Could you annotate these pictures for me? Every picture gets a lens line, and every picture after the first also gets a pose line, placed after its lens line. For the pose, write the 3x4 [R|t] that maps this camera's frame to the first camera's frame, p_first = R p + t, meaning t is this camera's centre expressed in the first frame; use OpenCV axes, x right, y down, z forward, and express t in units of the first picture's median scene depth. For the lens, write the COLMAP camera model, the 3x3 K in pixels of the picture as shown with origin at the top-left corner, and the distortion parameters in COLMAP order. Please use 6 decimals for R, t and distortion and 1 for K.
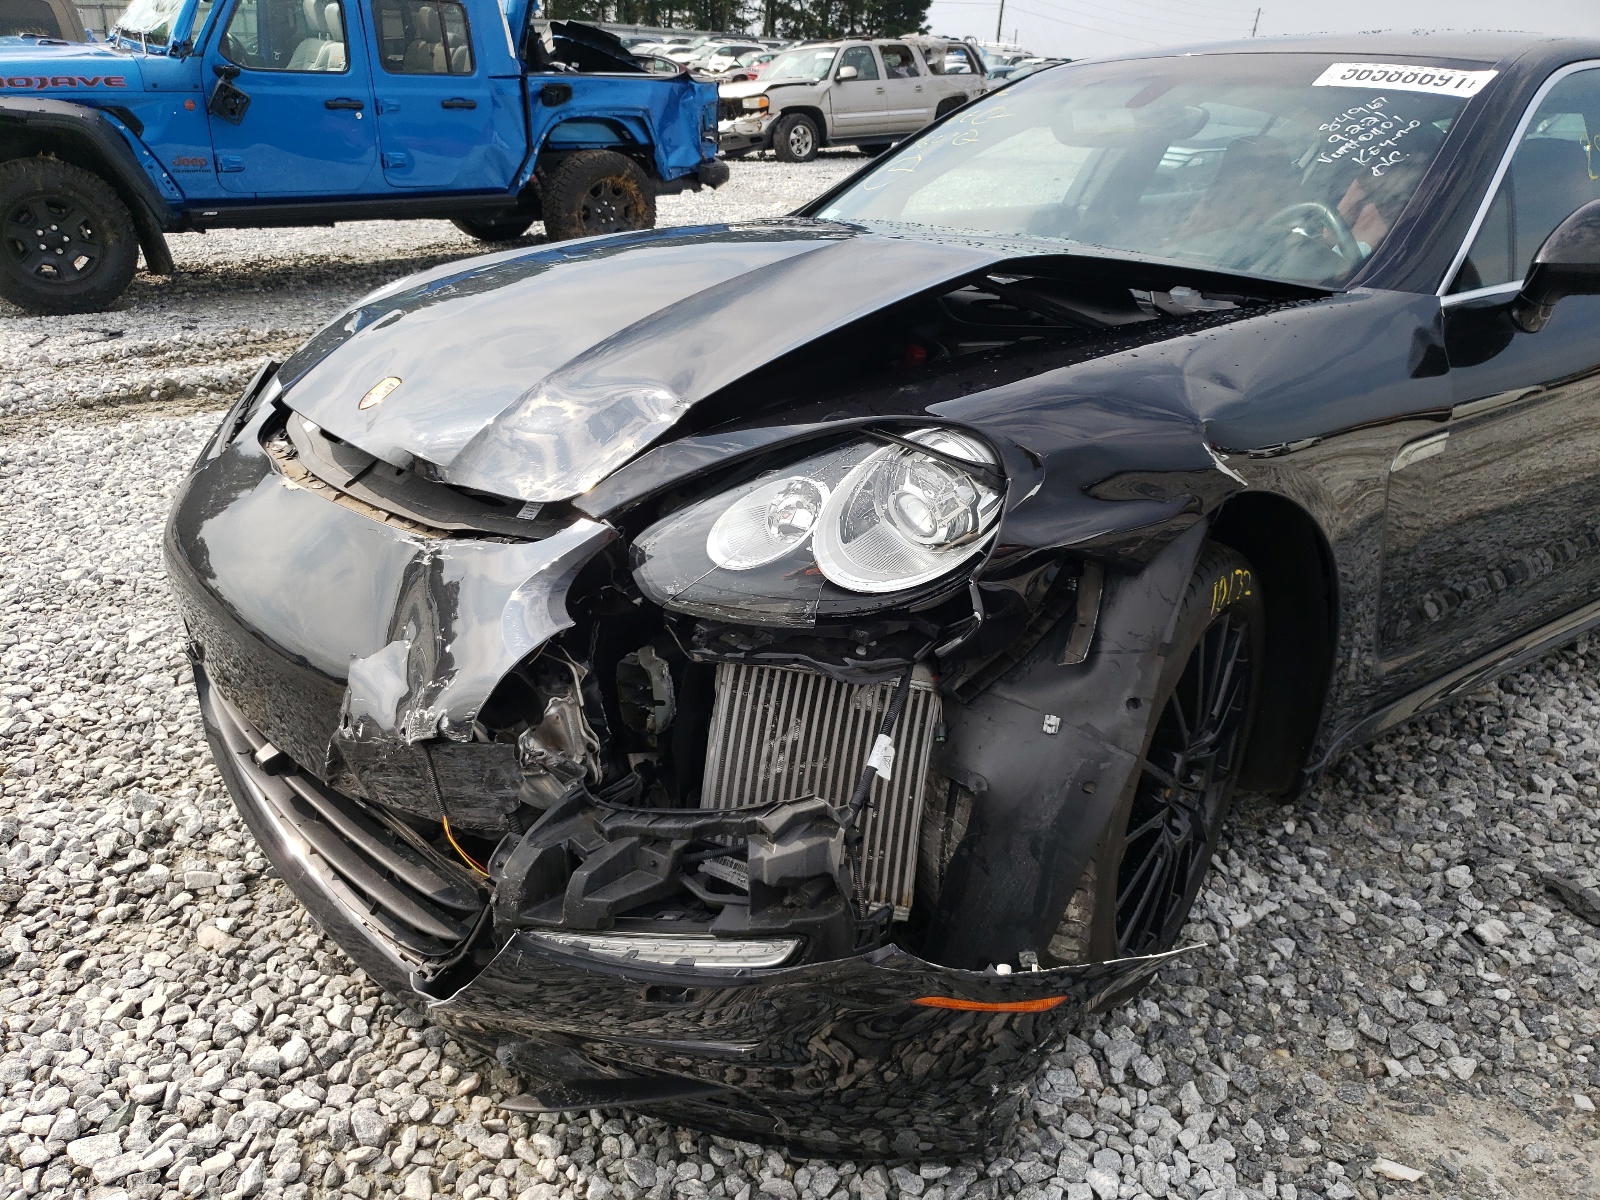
lens RADIAL K [[1215.8, 0, 800.0], [0, 1215.8, 600.0], [0, 0, 1]] dist [-0.050646, 0.089013]
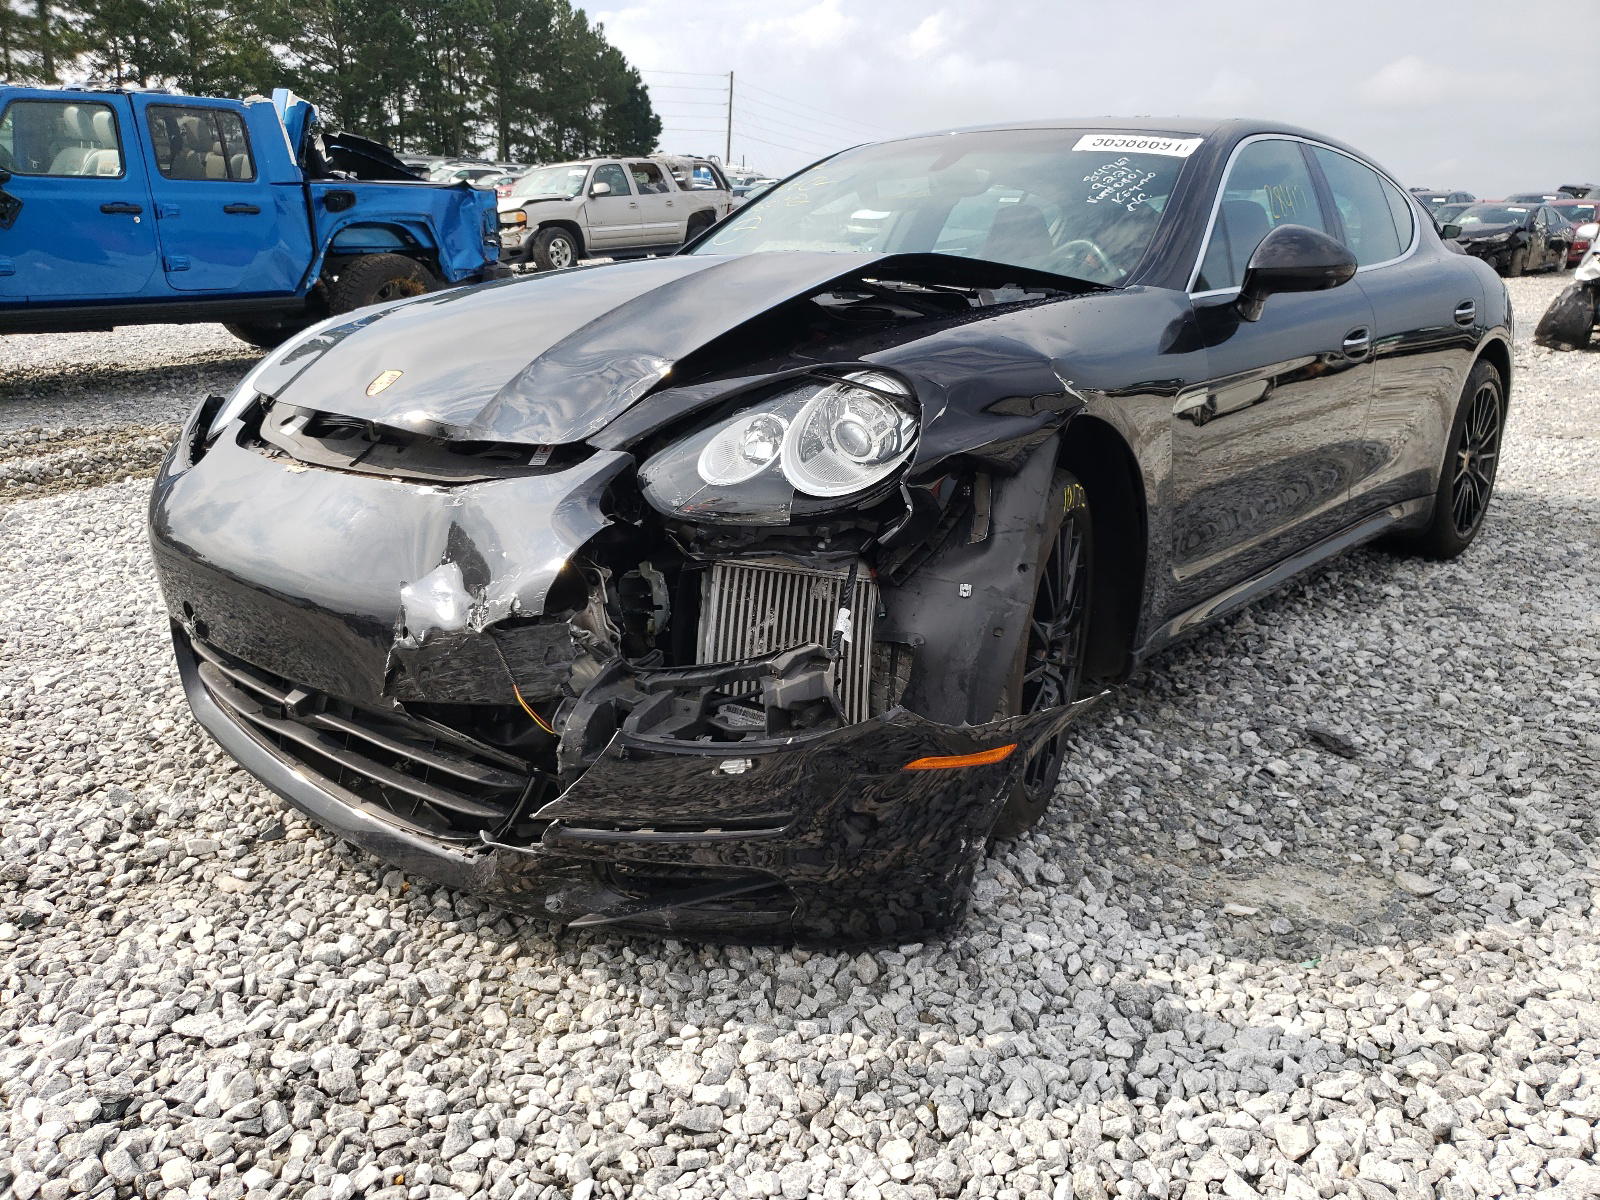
lens RADIAL K [[1198.4, 0, 800.0], [0, 1198.4, 600.0], [0, 0, 1]] dist [-0.004611, 0.031304]
pose [[0.979691, -0.071663, 0.187272, -0.173486], [0.087194, 0.993285, -0.076046, 0.158081], [-0.180565, 0.090831, 0.979360, -0.202167]]
